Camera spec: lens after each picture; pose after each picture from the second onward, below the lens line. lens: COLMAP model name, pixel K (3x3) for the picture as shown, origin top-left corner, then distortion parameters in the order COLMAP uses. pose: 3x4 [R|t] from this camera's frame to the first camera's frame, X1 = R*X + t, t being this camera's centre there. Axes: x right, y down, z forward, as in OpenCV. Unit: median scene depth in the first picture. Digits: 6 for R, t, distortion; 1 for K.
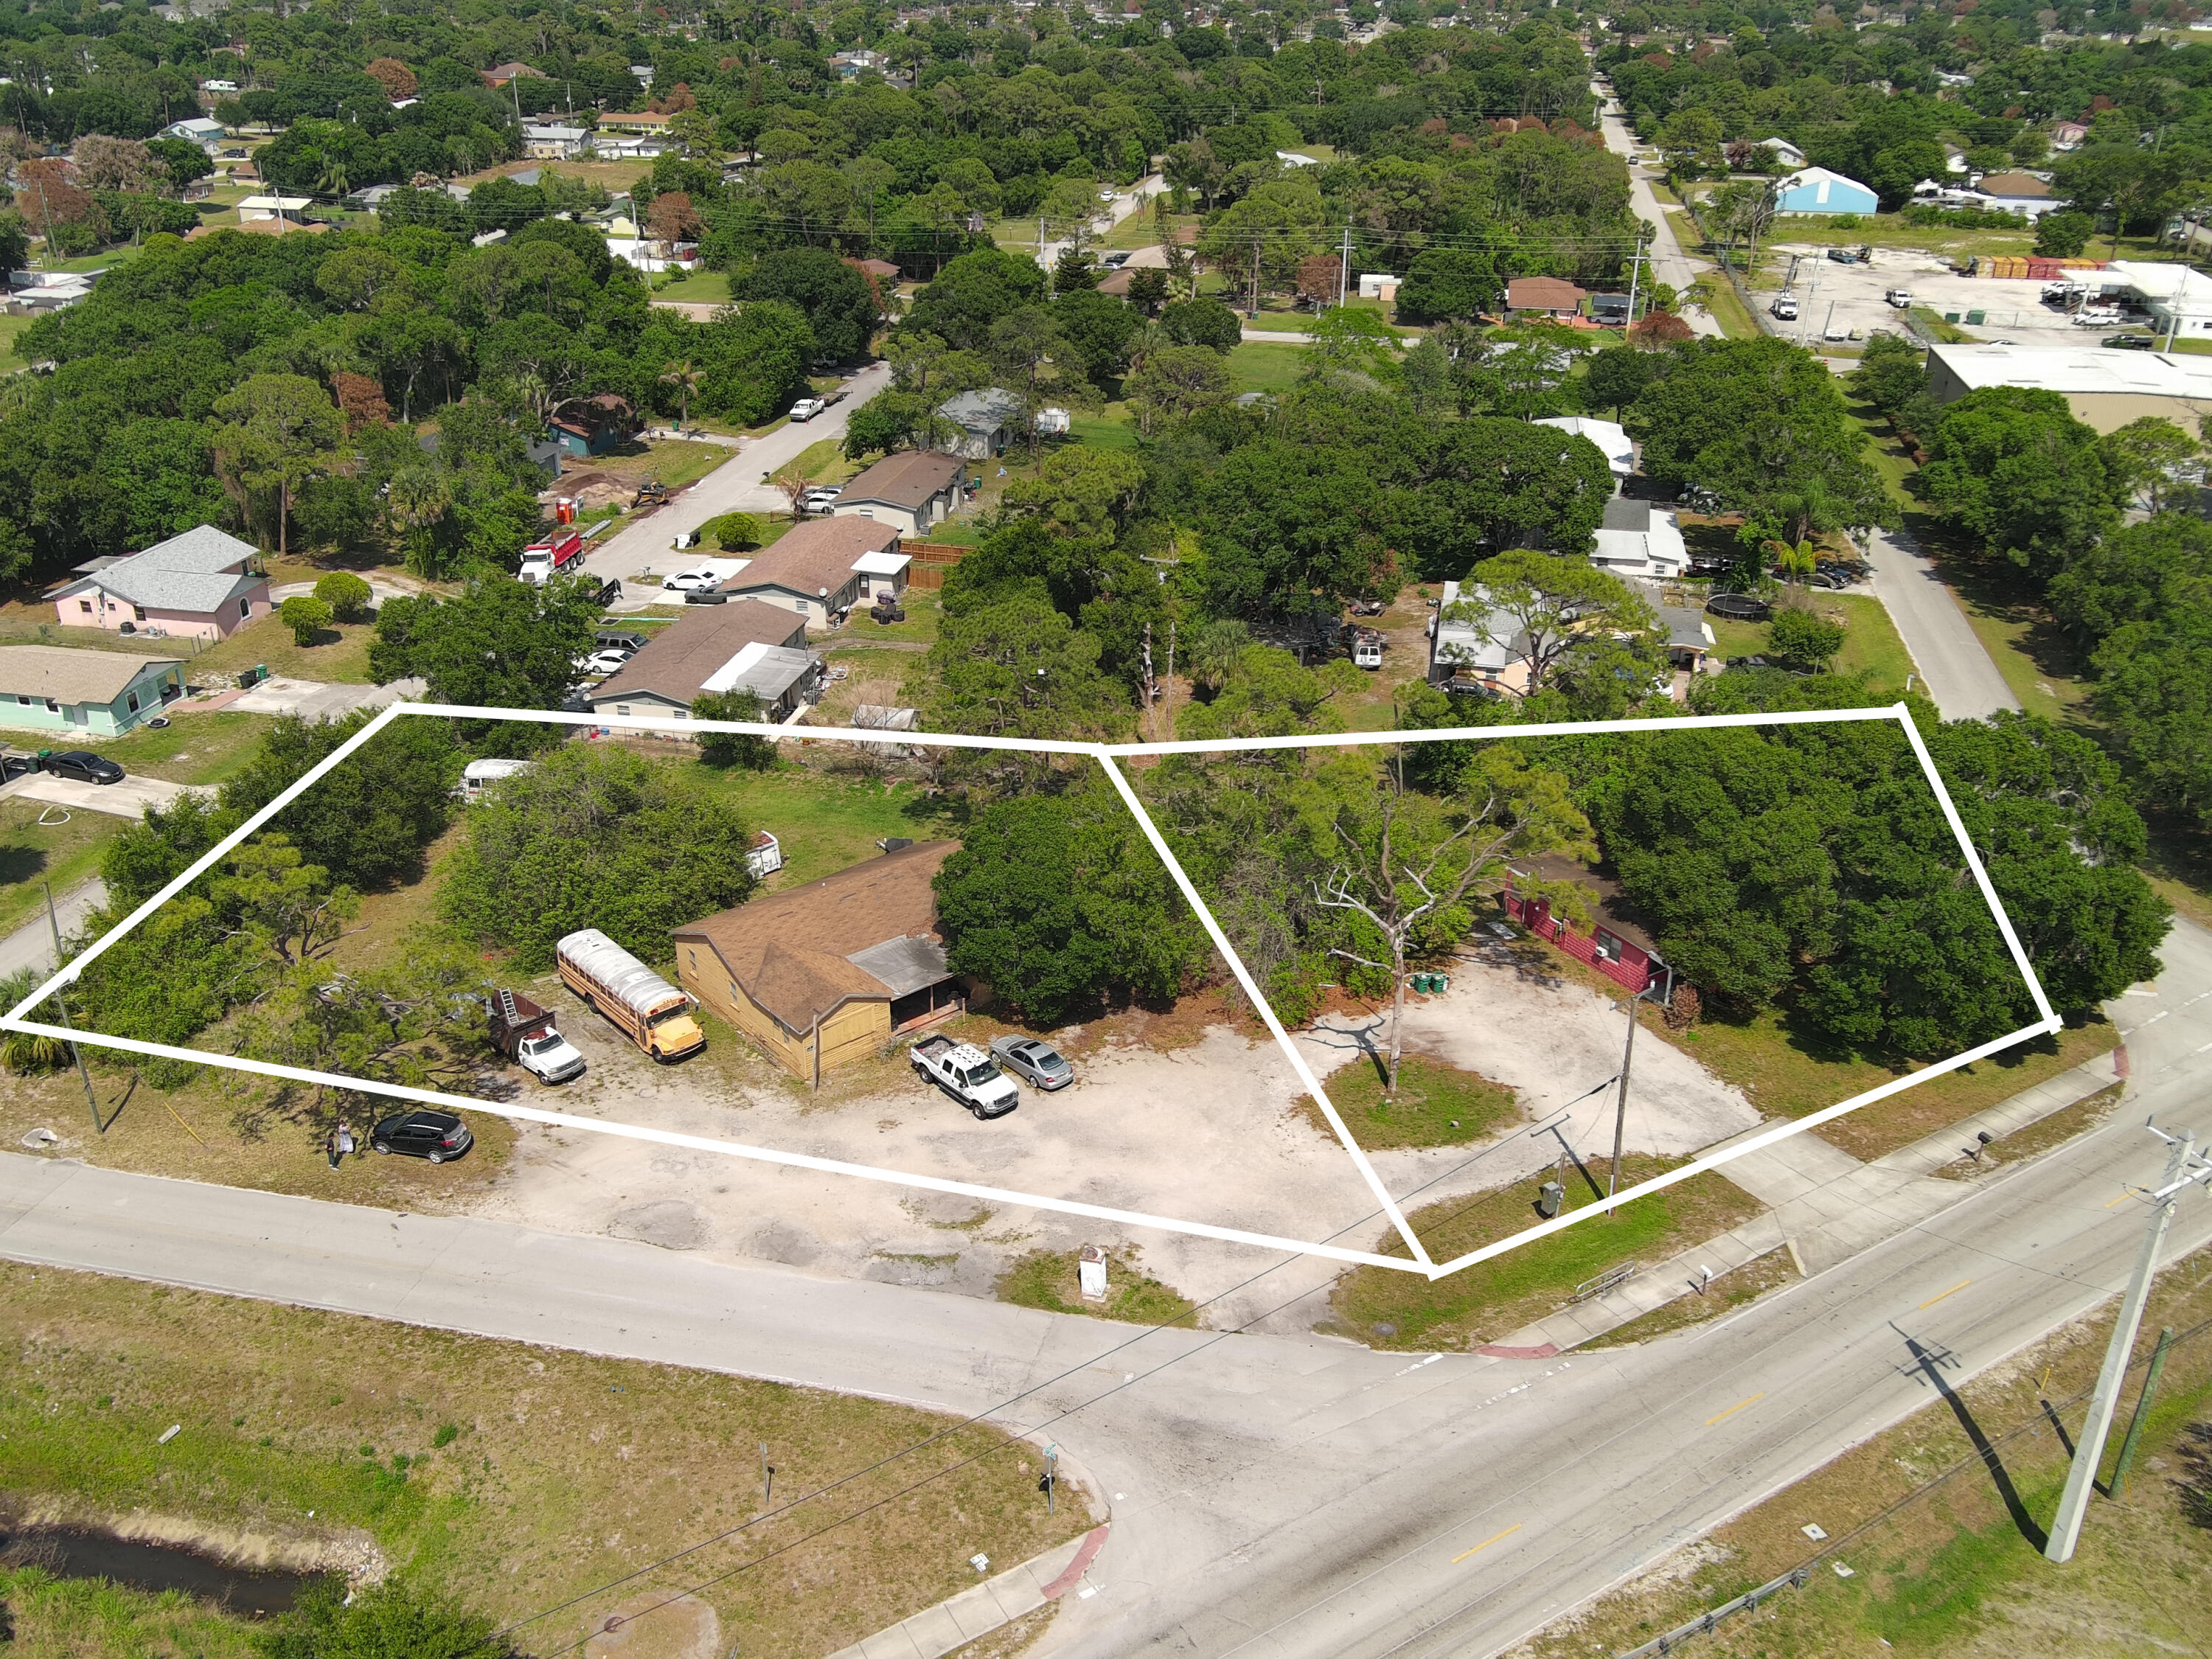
lens RADIAL K [[1814.1, 0, 1106.0], [0, 1814.1, 829.5], [0, 0, 1]] dist [0.010525, -0.023236]
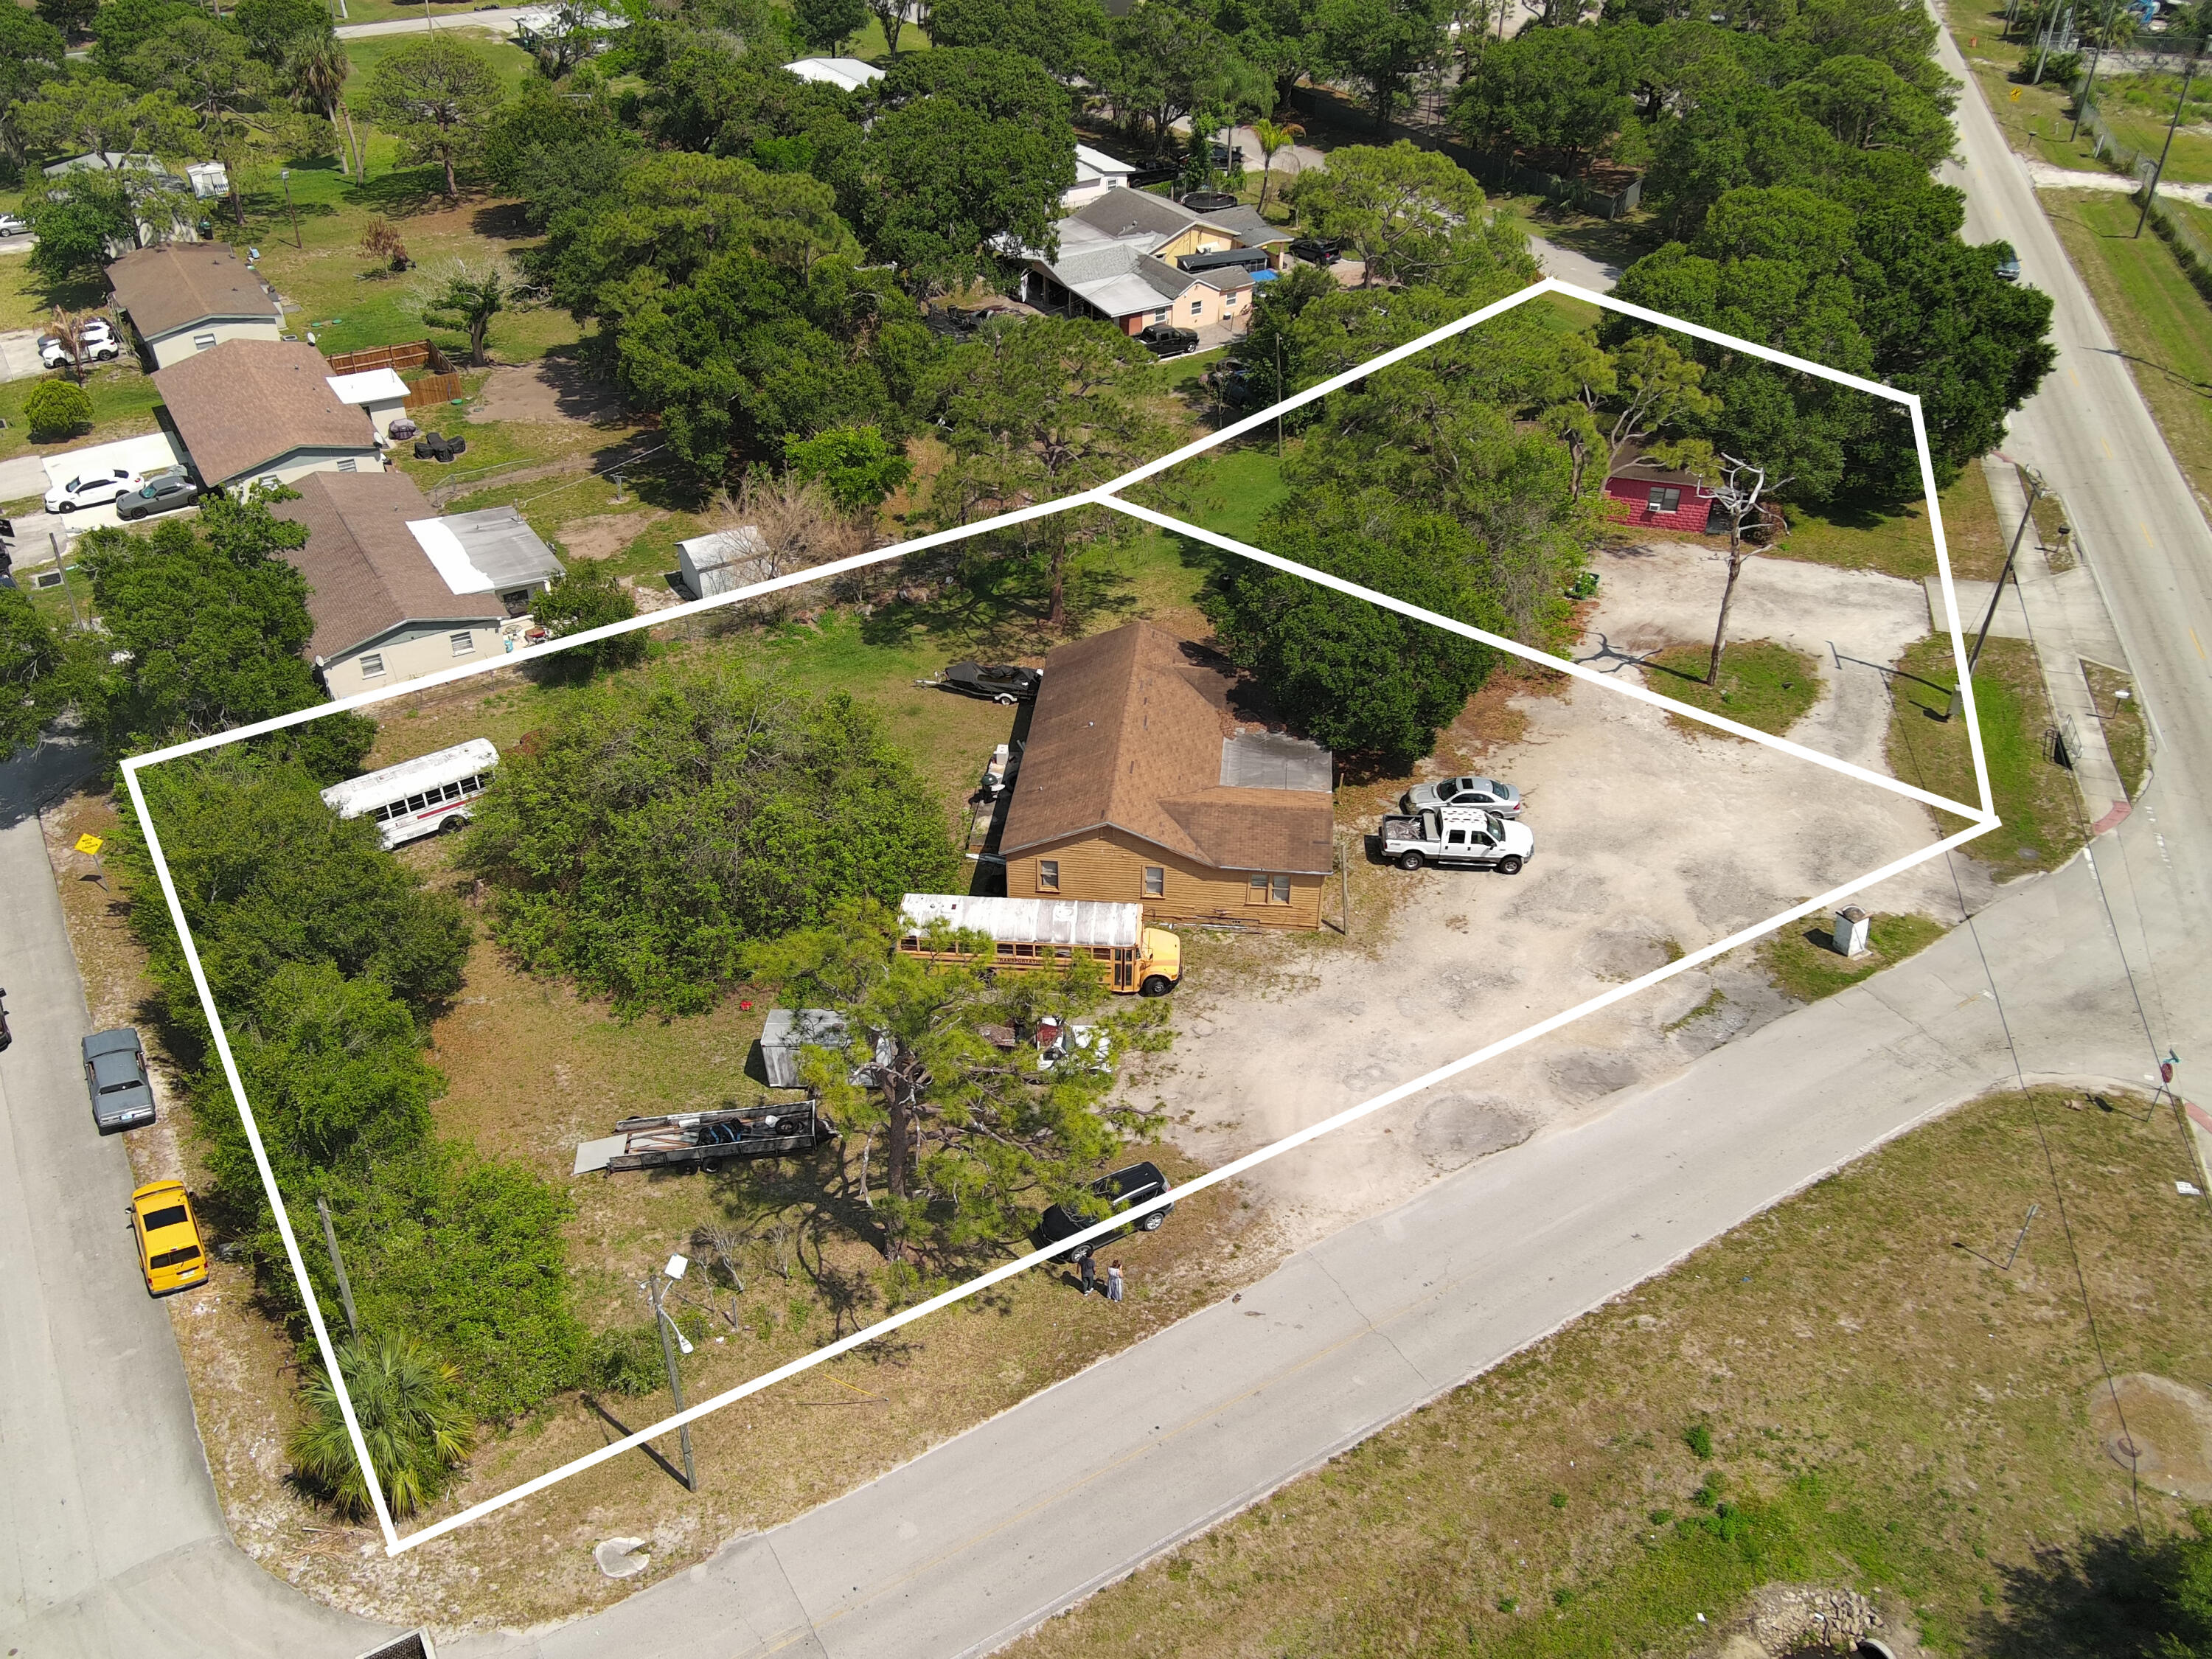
lens RADIAL K [[1823.9, 0, 1106.0], [0, 1823.9, 829.5], [0, 0, 1]] dist [0.009754, -0.003261]
pose [[0.720594, -0.401182, 0.565506, -0.635581], [0.307272, 0.915916, 0.258229, -0.133755], [-0.621552, -0.012314, 0.783276, 0.394310]]
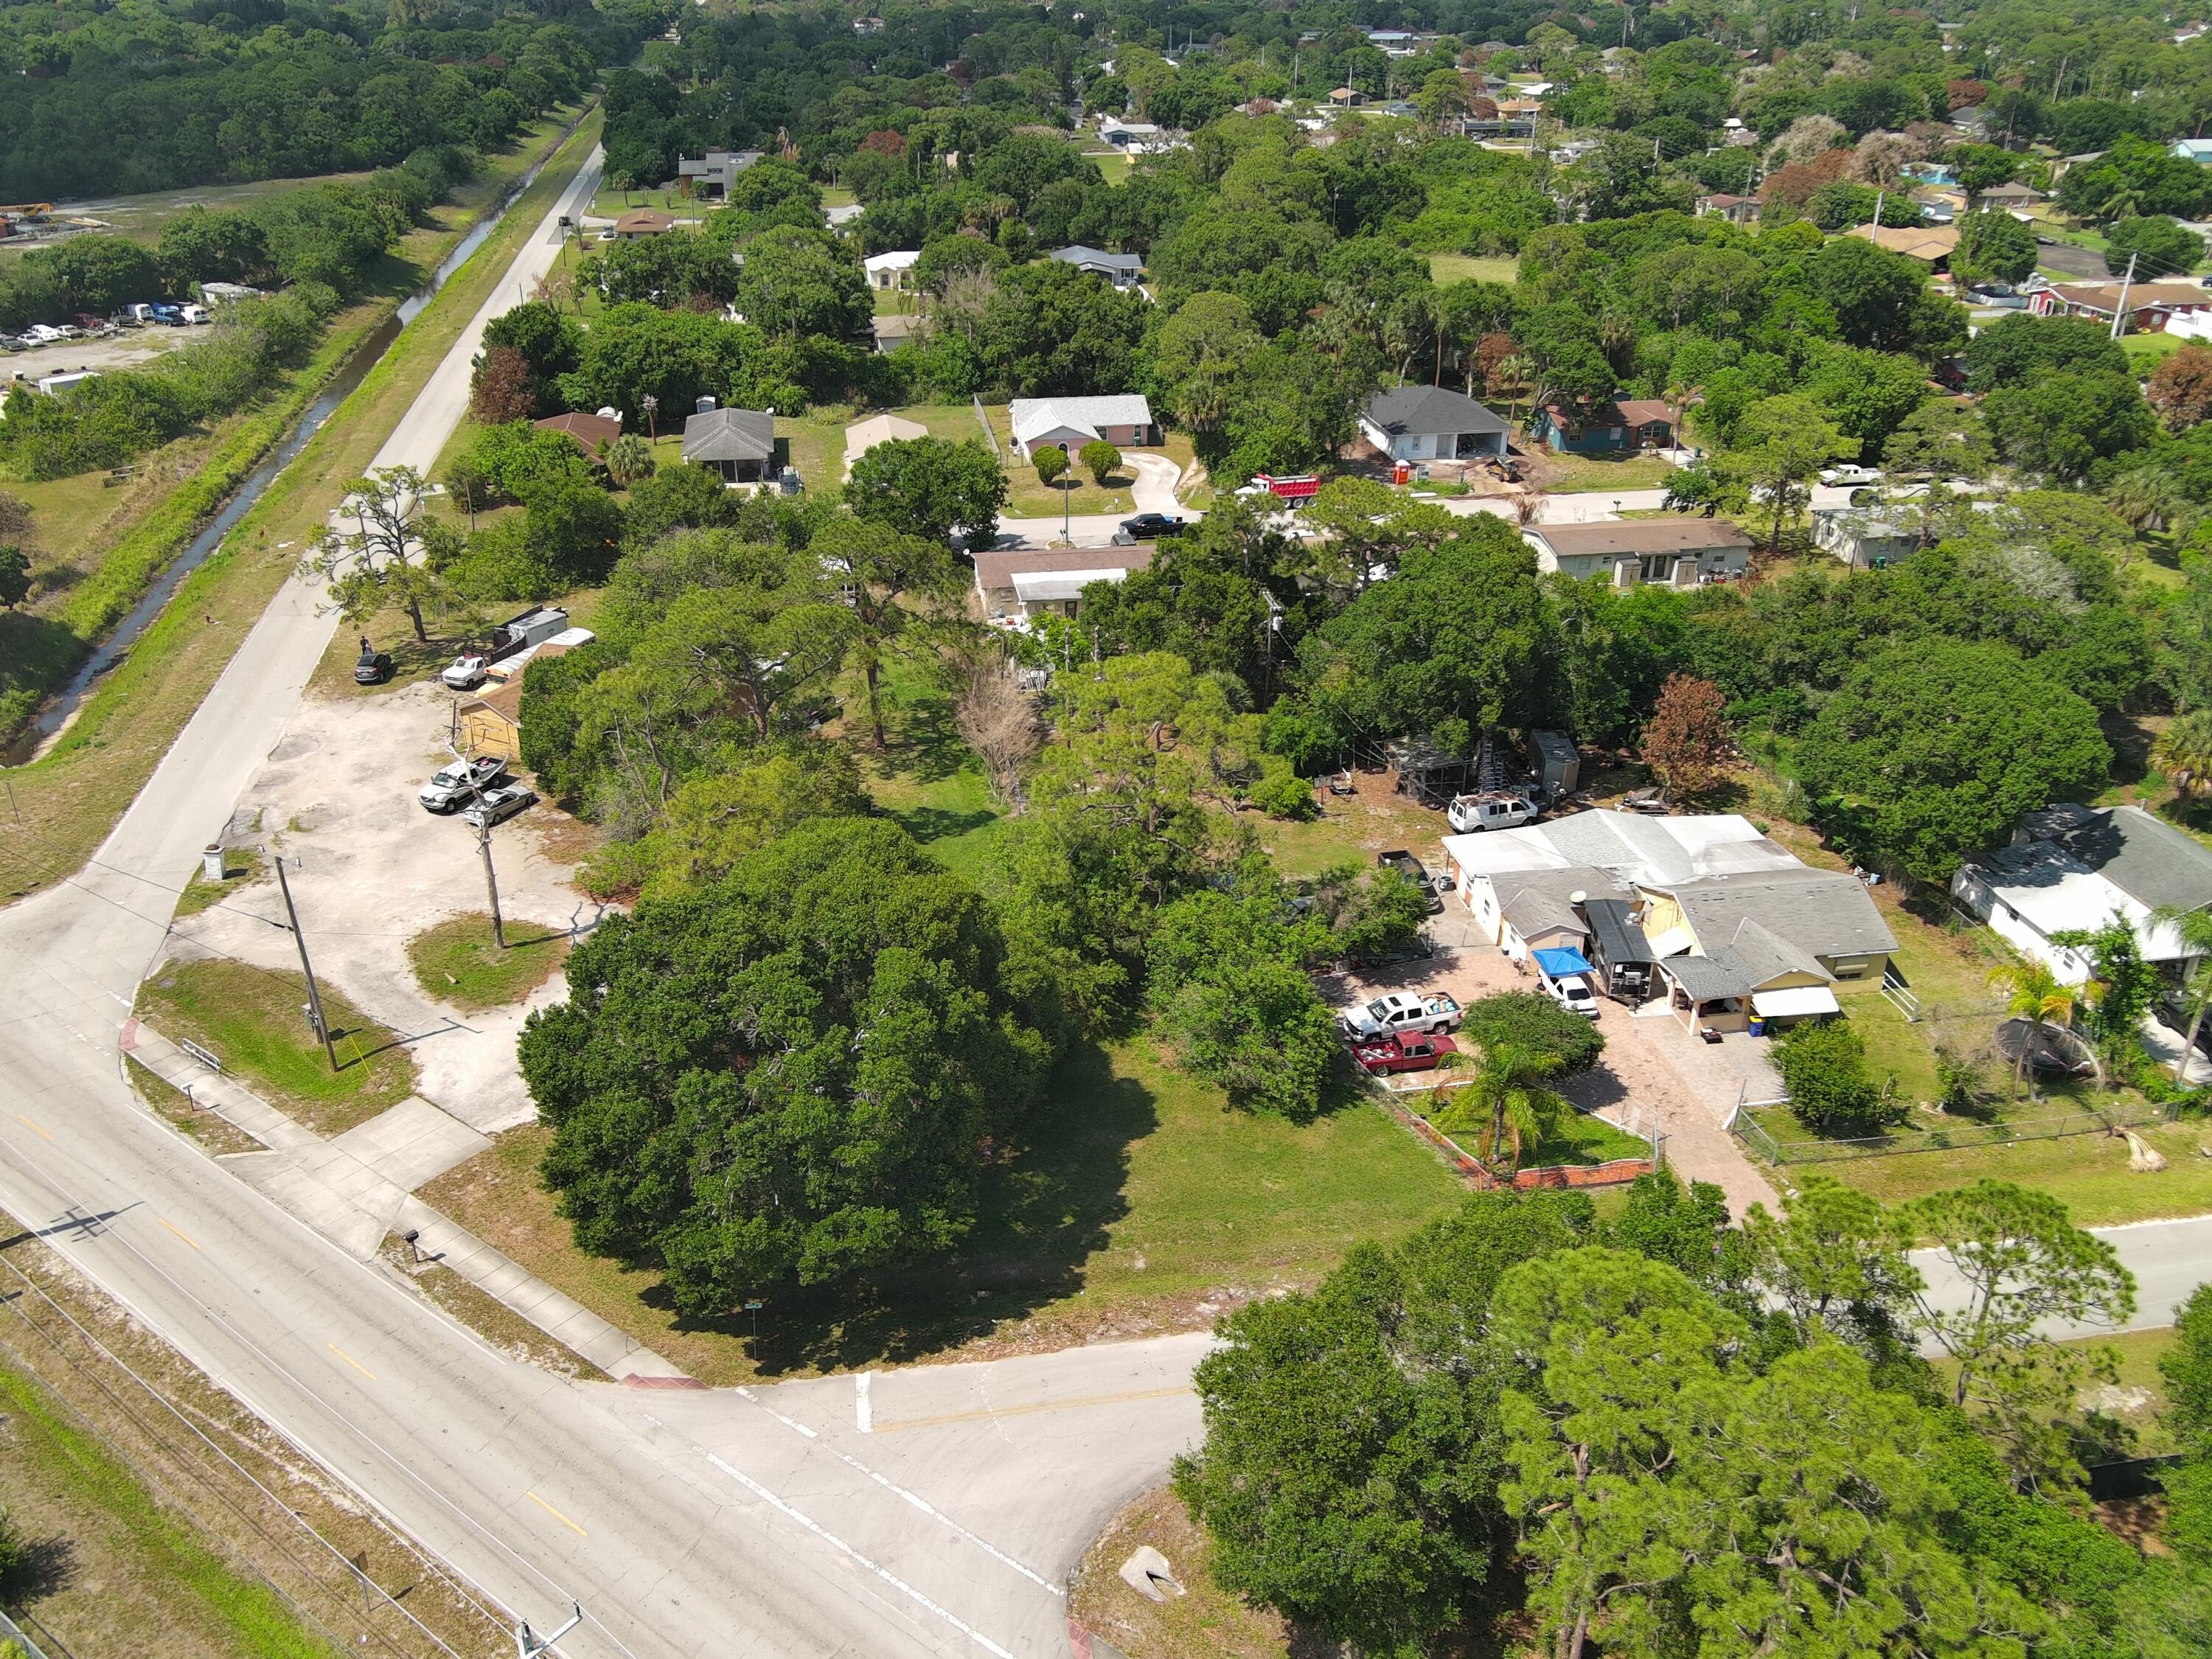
lens RADIAL K [[1814.1, 0, 1106.0], [0, 1814.1, 829.5], [0, 0, 1]] dist [0.010525, -0.023236]
pose [[0.369062, 0.407405, -0.835353, 1.130467], [-0.413914, 0.876797, 0.244748, -0.329044], [0.832147, 0.255437, 0.492223, 0.693340]]
